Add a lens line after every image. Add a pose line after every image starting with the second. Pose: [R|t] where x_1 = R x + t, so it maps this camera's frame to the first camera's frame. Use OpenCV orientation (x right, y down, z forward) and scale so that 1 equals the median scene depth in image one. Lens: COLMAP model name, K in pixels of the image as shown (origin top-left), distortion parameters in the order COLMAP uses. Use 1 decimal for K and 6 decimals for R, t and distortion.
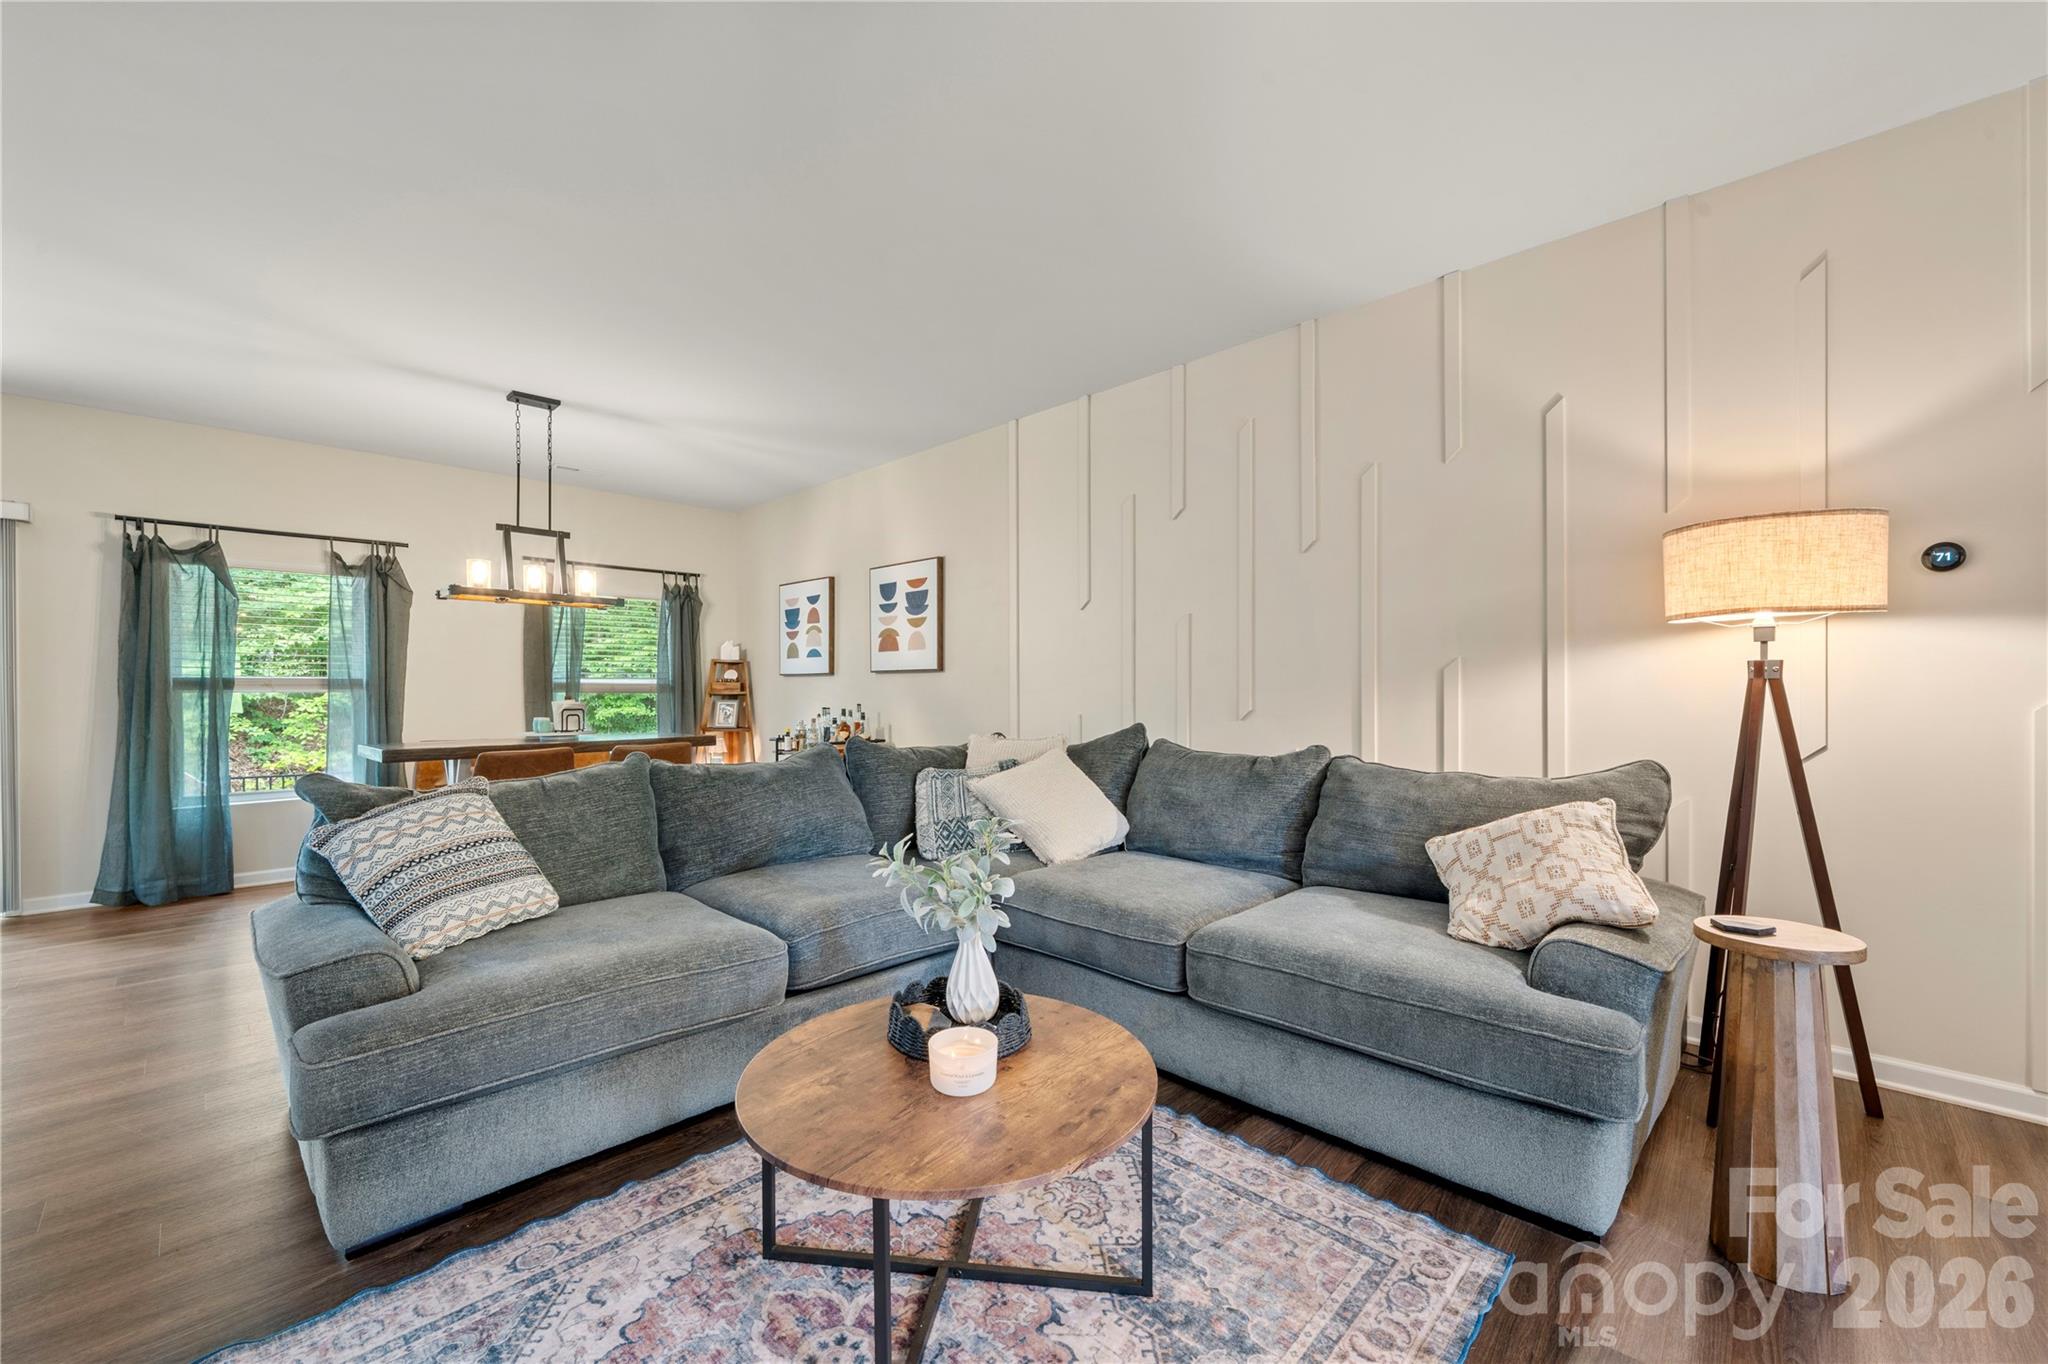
lens RADIAL K [[823.1, 0, 1025.9], [0, 823.1, 688.1], [0, 0, 1]] dist [-0.003882, -0.000266]
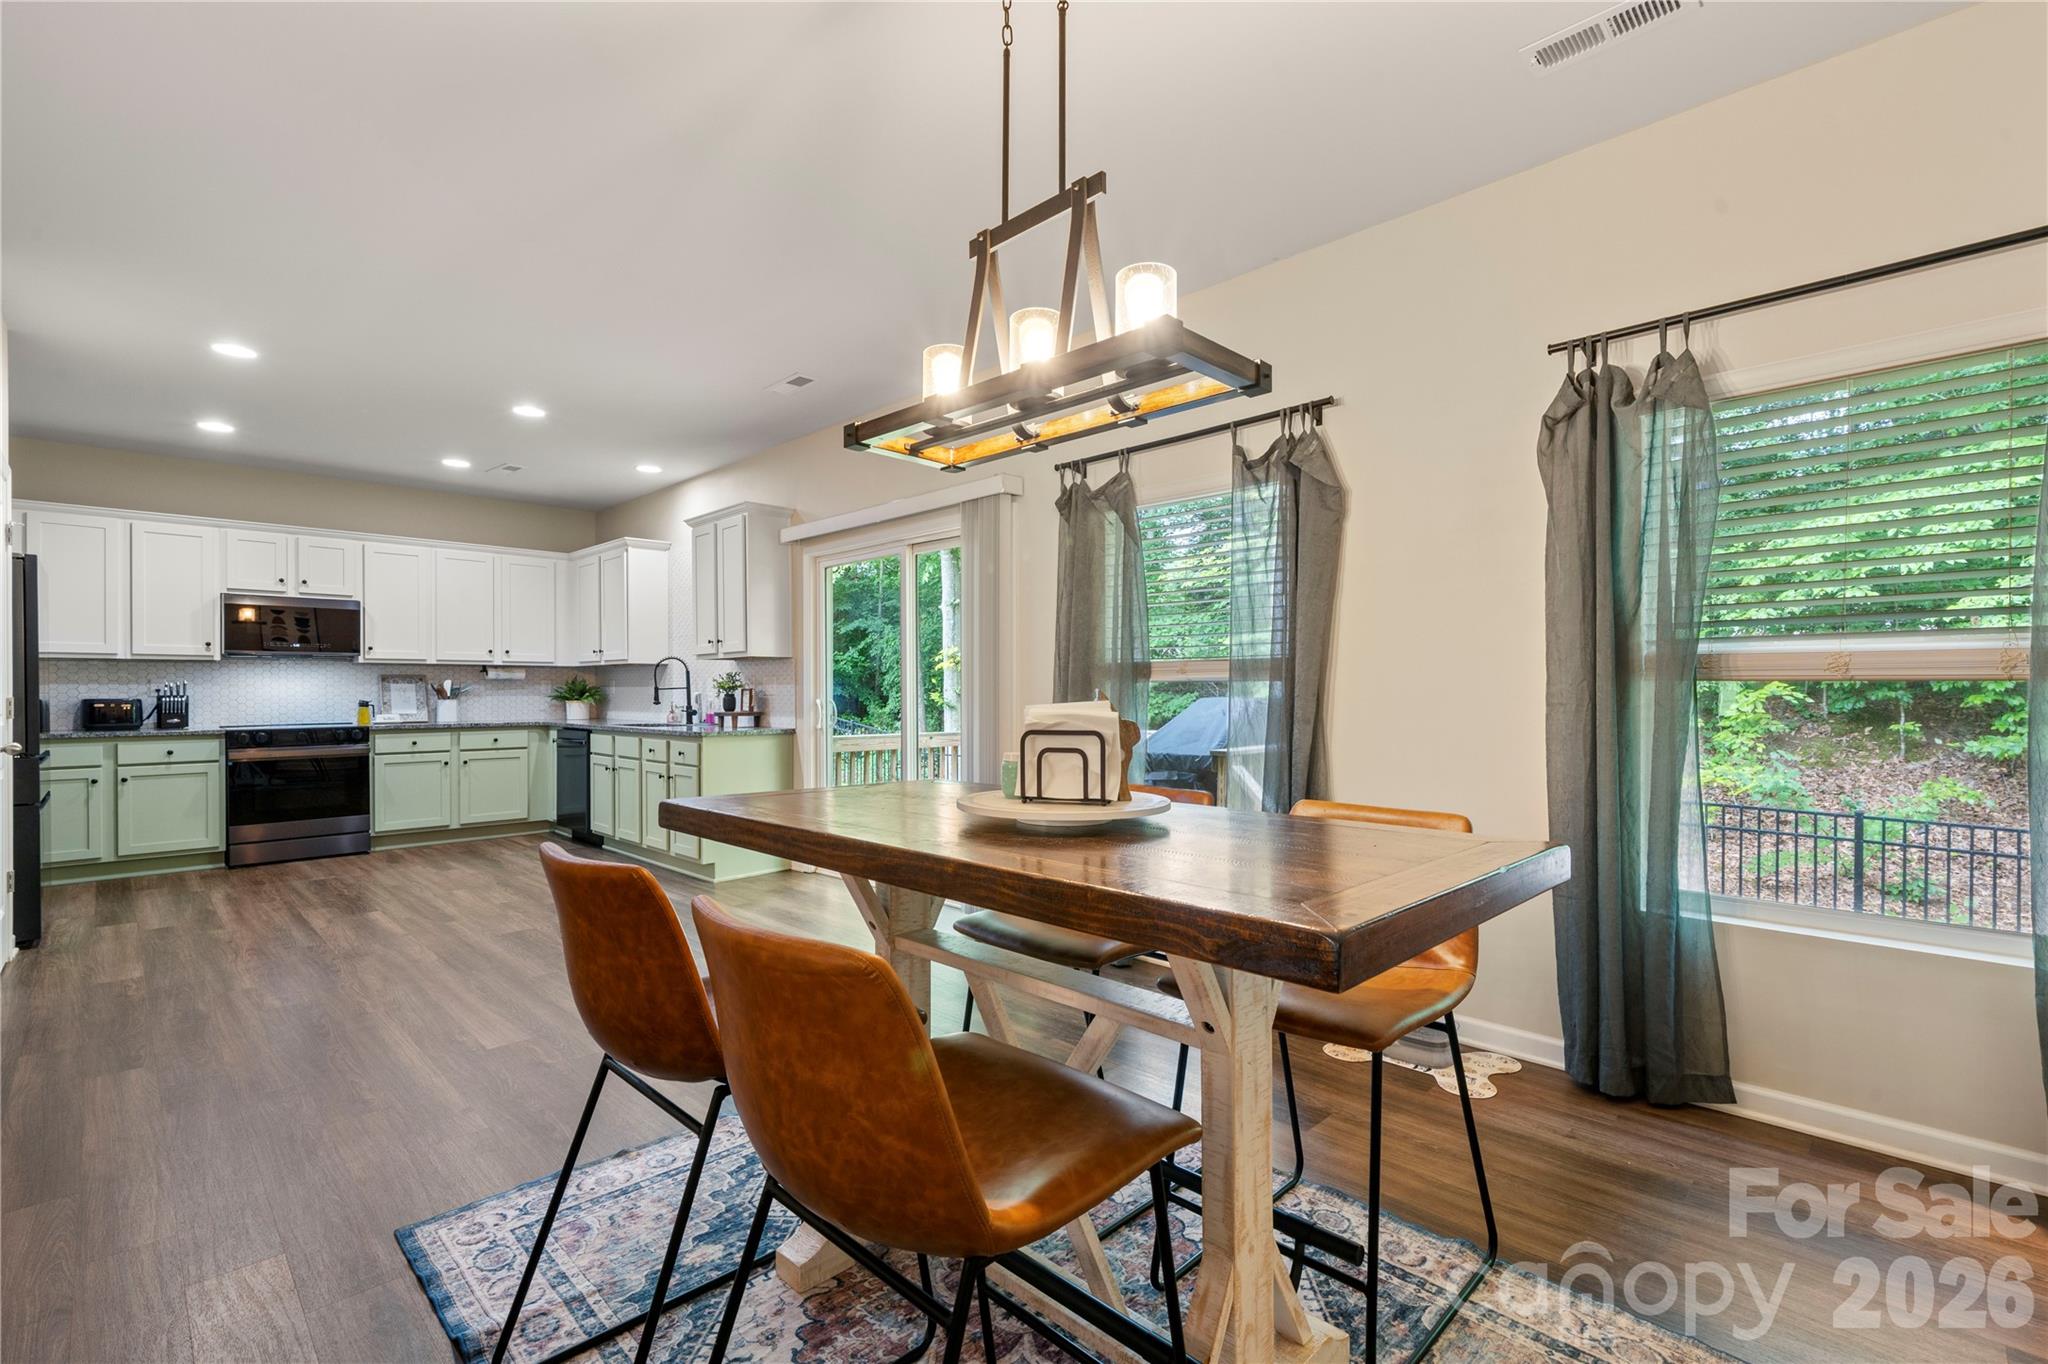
lens RADIAL K [[890.2, 0, 1012.1], [0, 890.2, 694.2], [0, 0, 1]] dist [0.001247, -0.002431]
pose [[-0.007283, 0.010658, -0.999917, -0.212095], [0.007815, 0.999913, 0.010602, 0.006710], [0.999943, -0.007737, -0.007365, 0.949327]]
